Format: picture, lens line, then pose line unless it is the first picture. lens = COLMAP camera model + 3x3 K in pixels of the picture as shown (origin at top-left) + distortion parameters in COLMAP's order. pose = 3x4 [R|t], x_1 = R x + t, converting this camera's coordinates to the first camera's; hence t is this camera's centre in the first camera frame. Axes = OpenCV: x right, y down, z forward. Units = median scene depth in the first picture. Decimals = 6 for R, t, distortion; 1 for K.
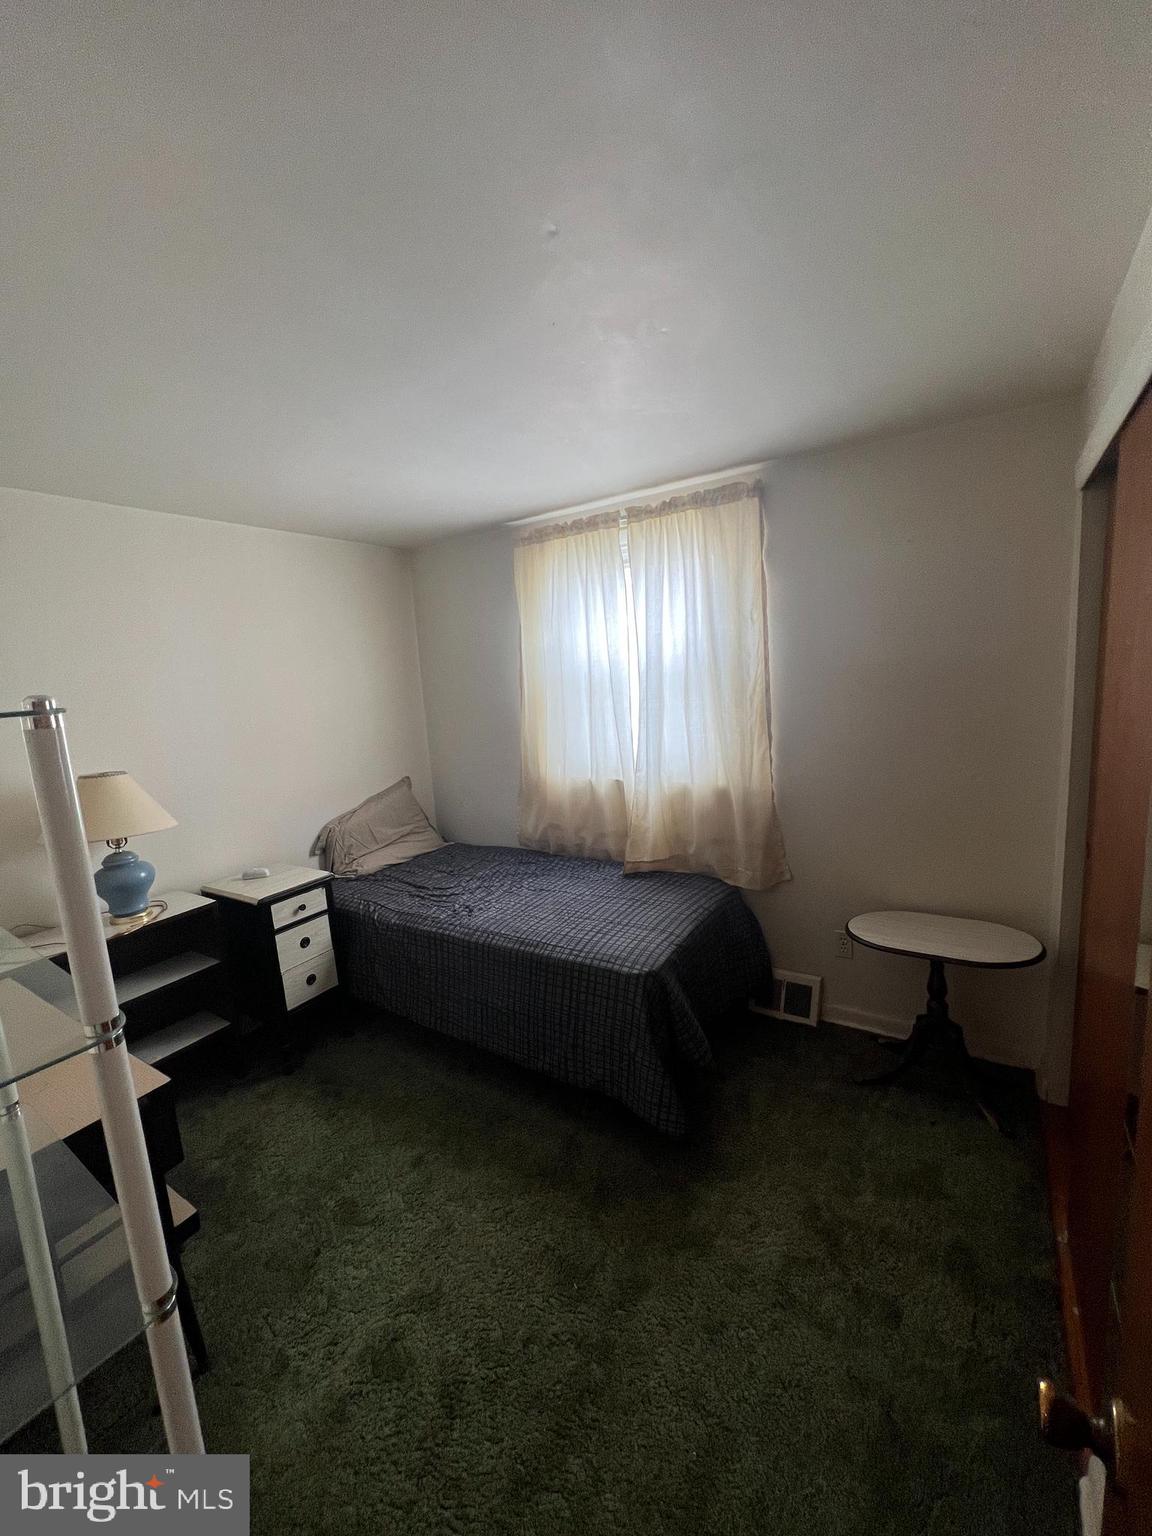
lens RADIAL K [[620.2, 0, 577.8], [0, 620.2, 771.8], [0, 0, 1]] dist [0.003790, 0.000007]
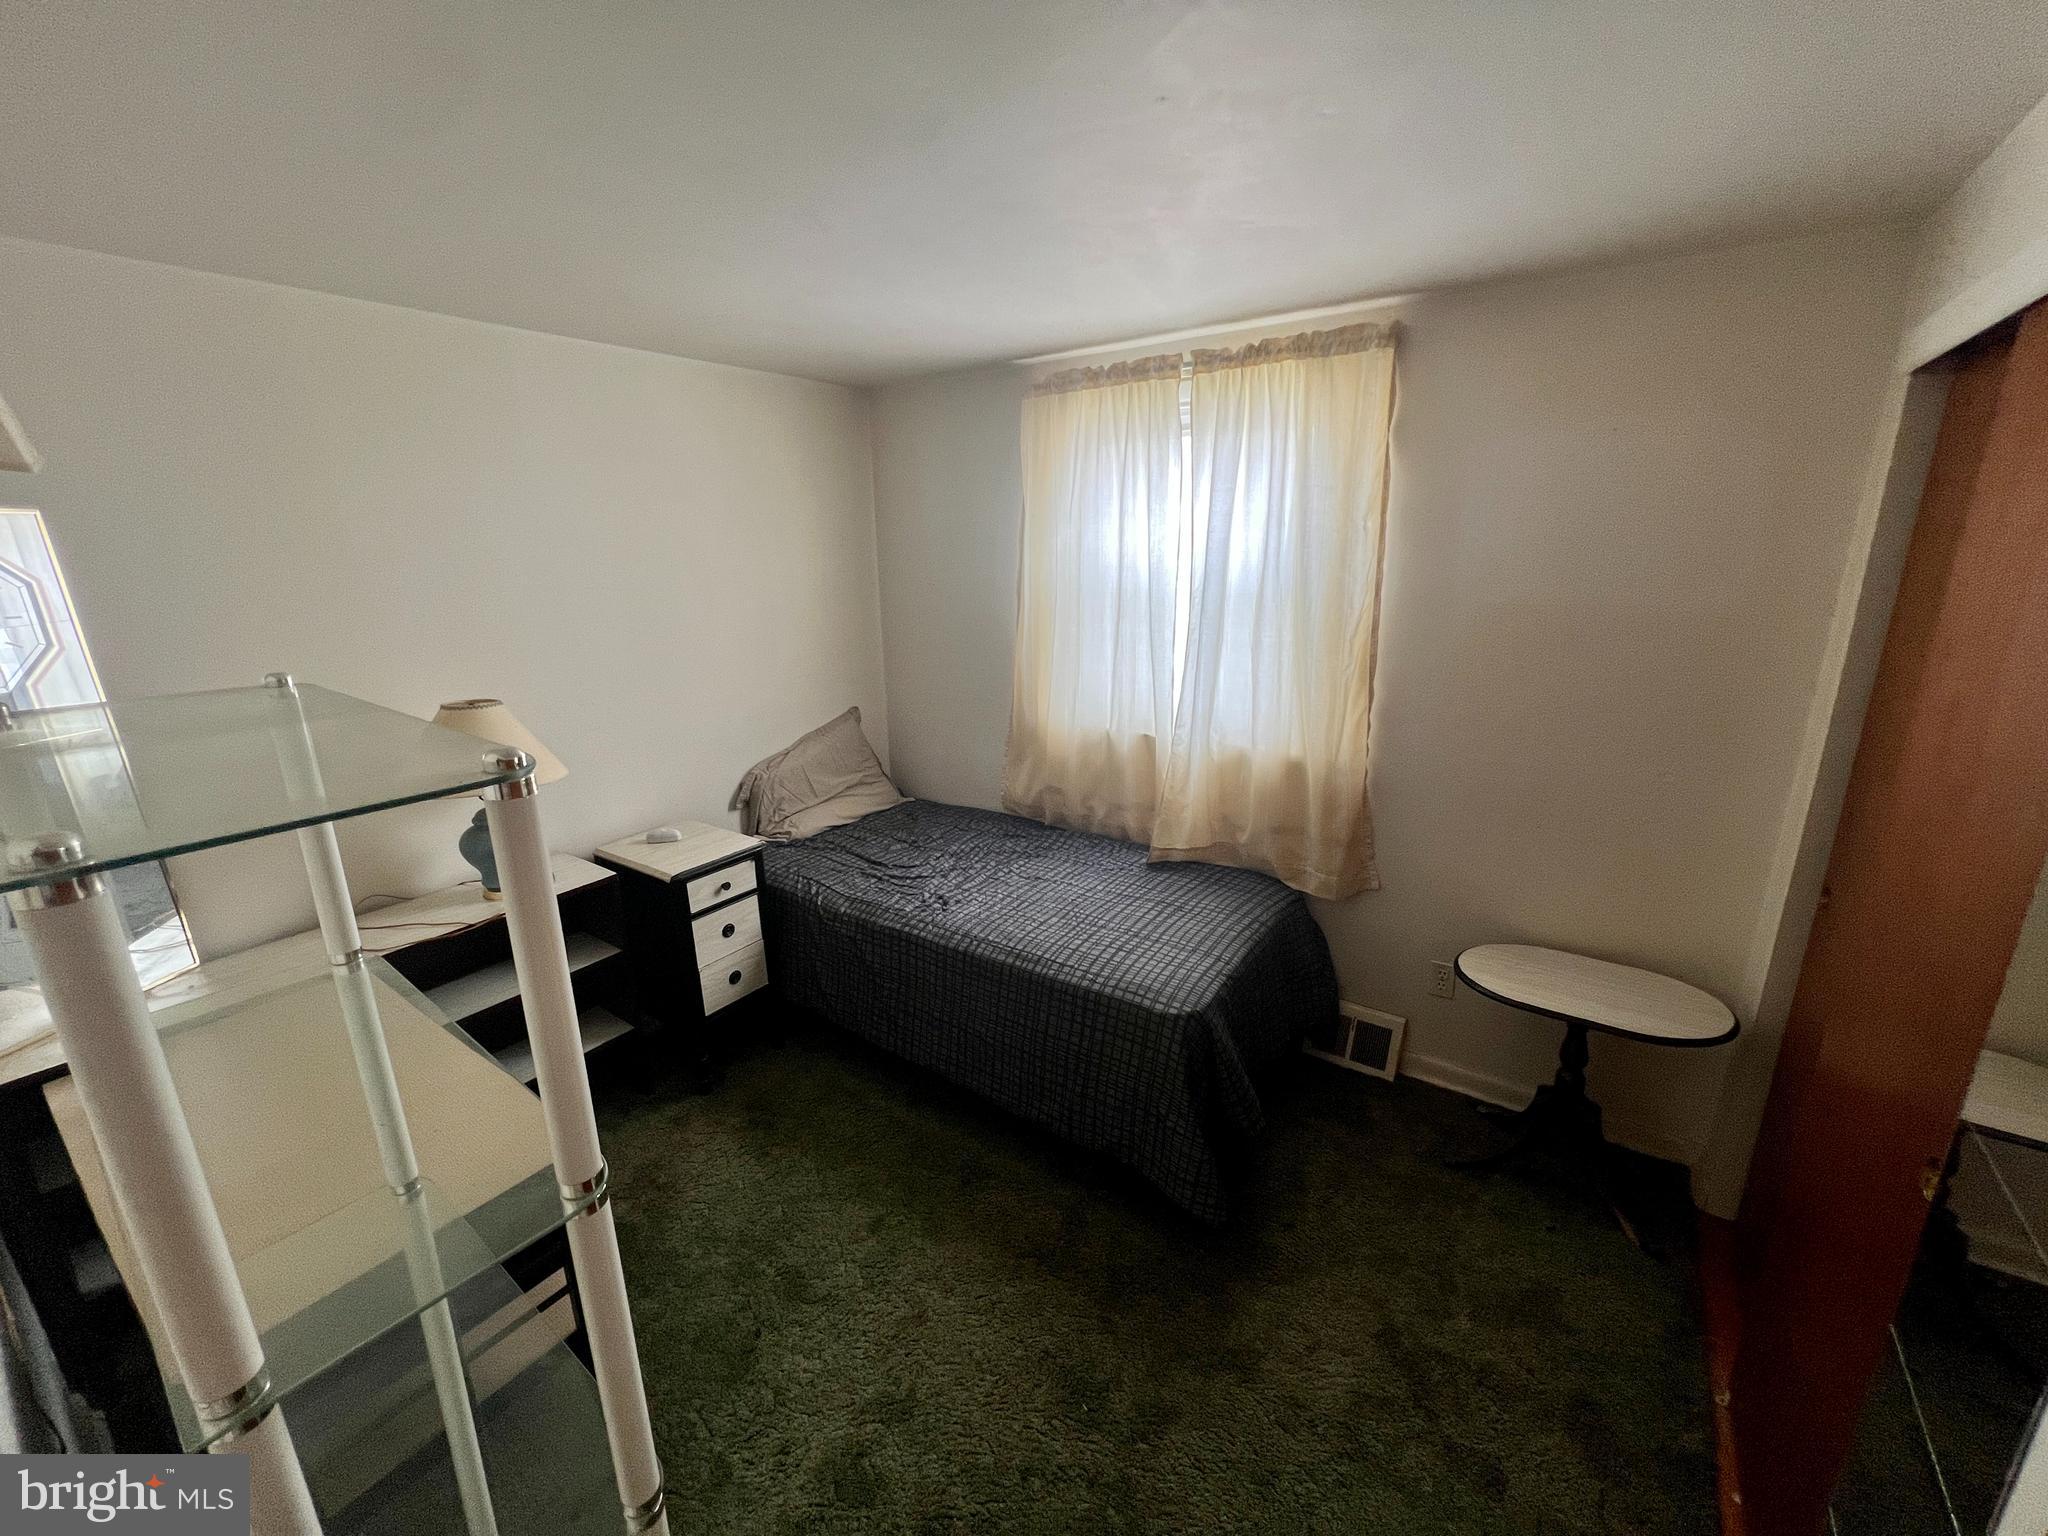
lens RADIAL K [[827.0, 0, 1016.9], [0, 827.0, 764.2], [0, 0, 1]] dist [0.003790, 0.000007]
pose [[0.997830, 0.058480, -0.030250, -0.075957], [-0.054771, 0.992246, 0.111569, -0.070094], [0.036540, -0.109670, 0.993296, 0.027931]]
